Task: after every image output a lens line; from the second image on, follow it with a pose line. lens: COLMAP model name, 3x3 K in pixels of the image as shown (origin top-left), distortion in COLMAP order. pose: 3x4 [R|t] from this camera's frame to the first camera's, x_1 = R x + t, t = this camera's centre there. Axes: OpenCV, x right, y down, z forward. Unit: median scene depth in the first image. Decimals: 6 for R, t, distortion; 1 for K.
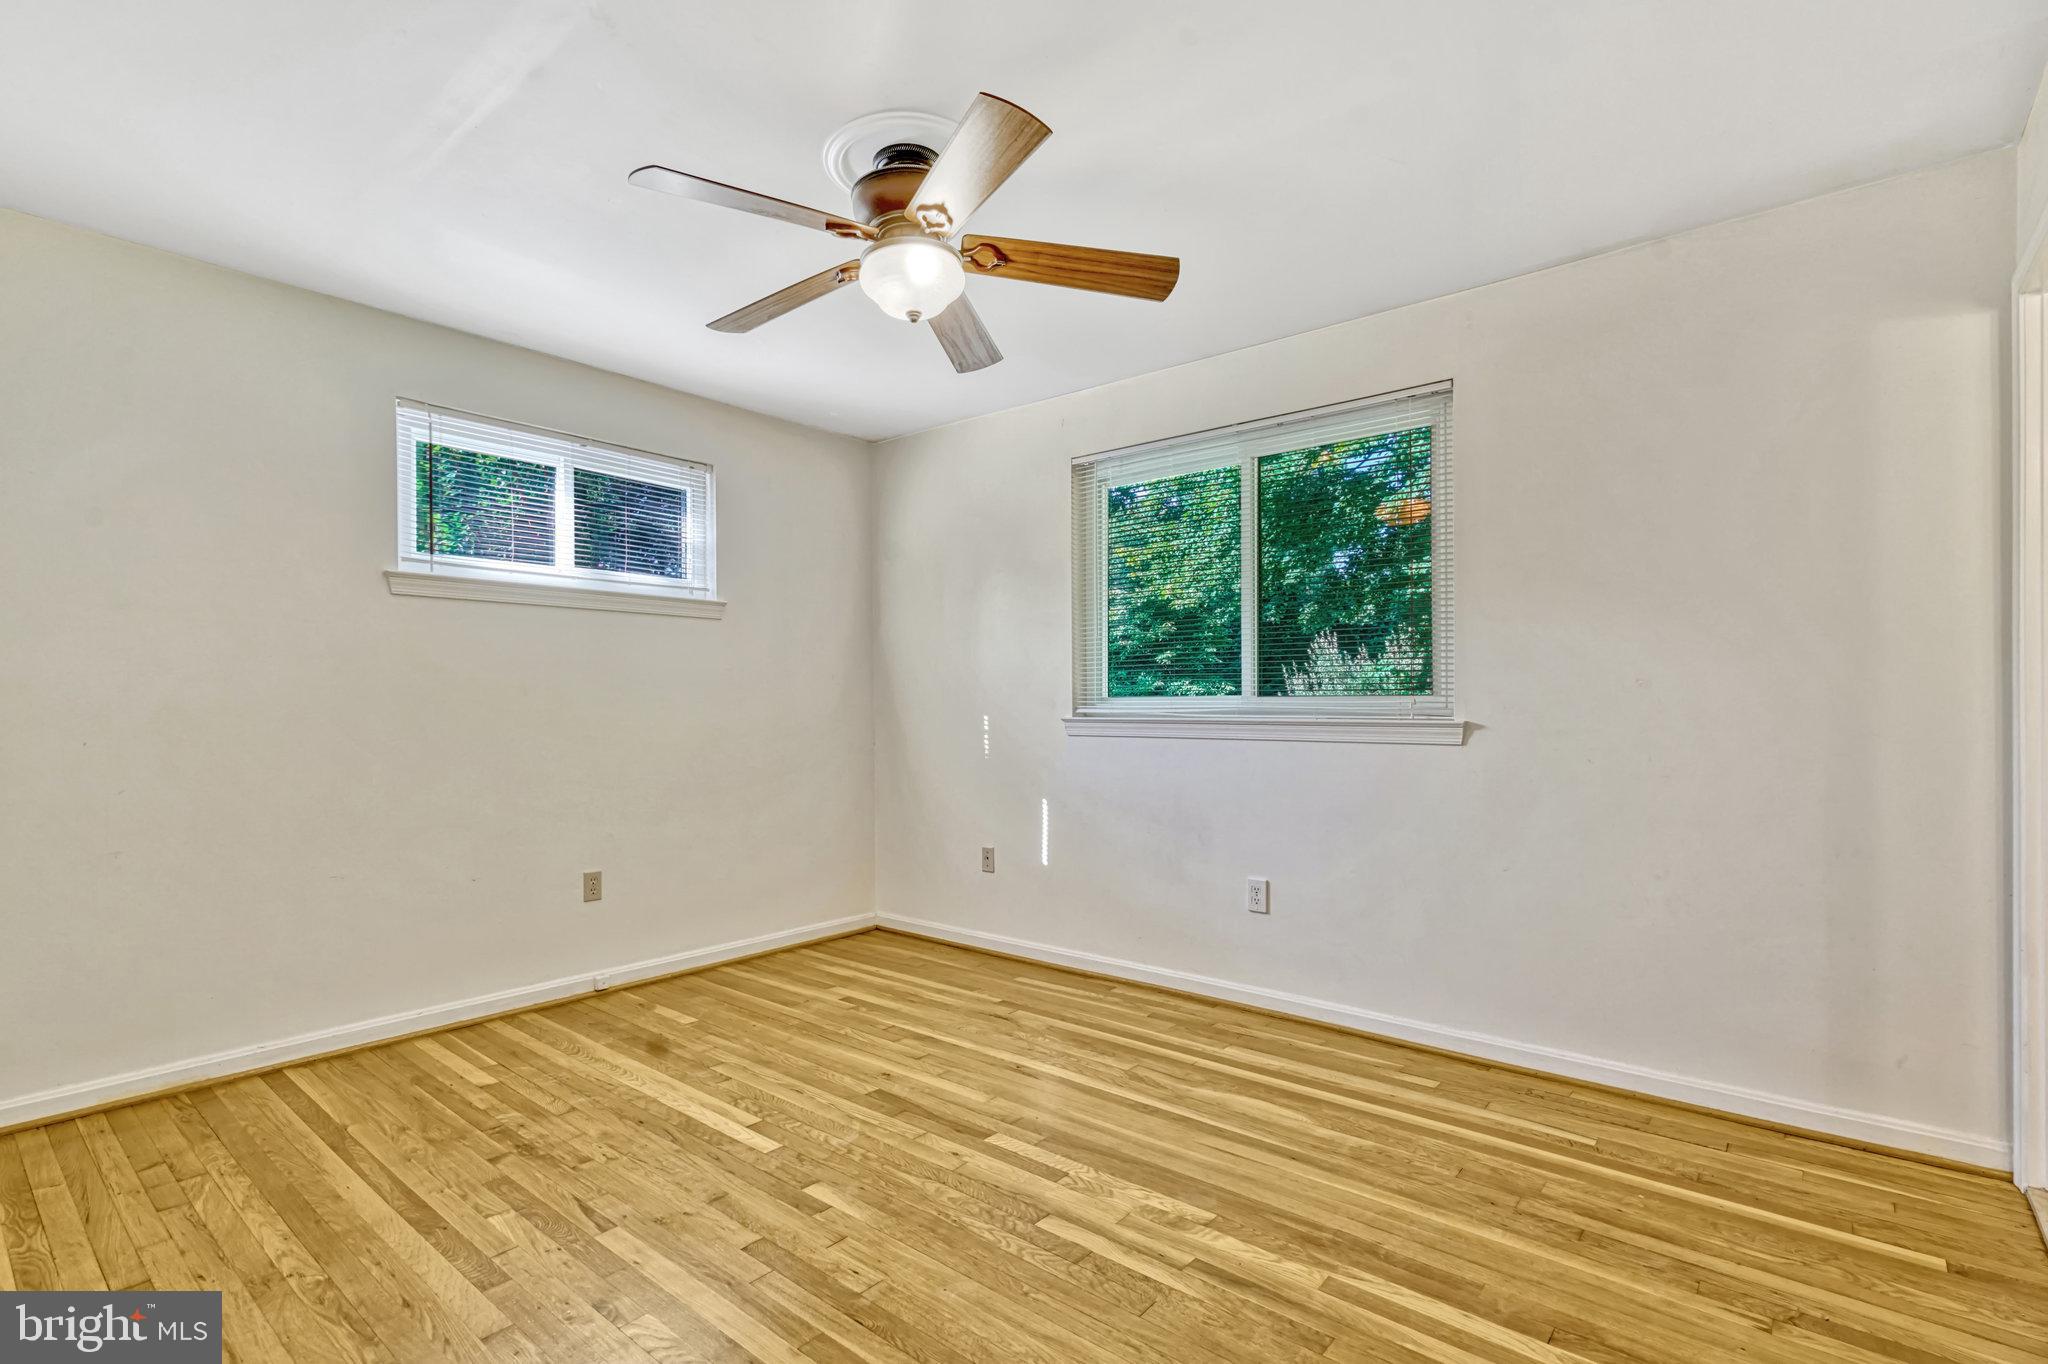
lens RADIAL K [[969.7, 0, 1002.7], [0, 969.7, 689.2], [0, 0, 1]] dist [-0.001239, 0.000470]
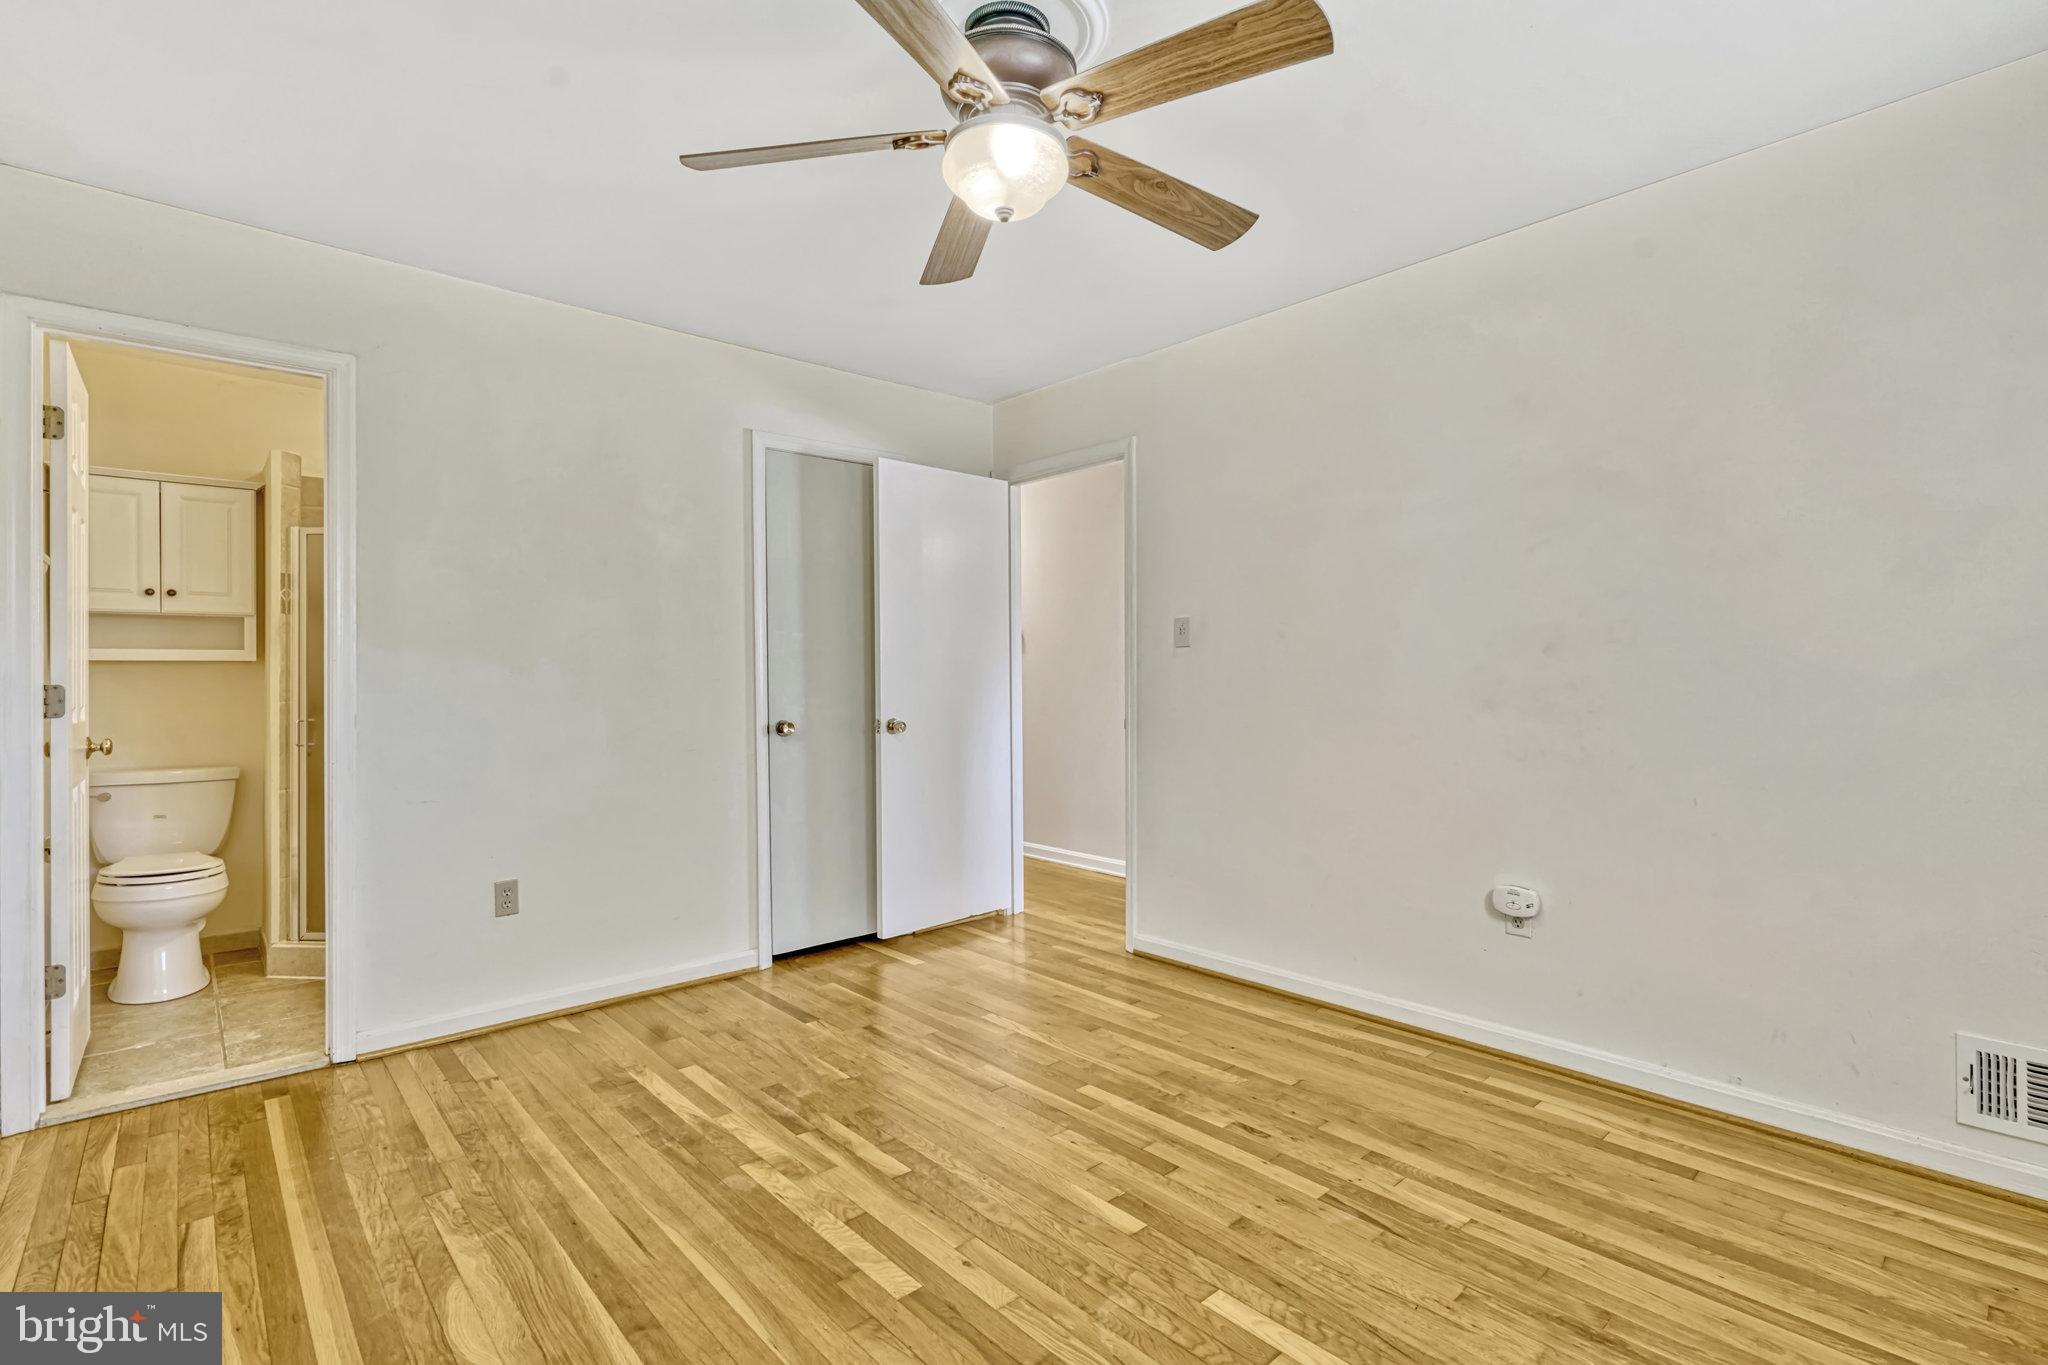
lens RADIAL K [[951.5, 0, 1014.0], [0, 951.5, 653.2], [0, 0, 1]] dist [-0.003304, -0.000055]
pose [[-0.991416, 0.014876, 0.129898, -0.214872], [0.009817, 0.999171, -0.039499, 0.026216], [-0.130378, -0.037884, -0.990740, 1.971222]]
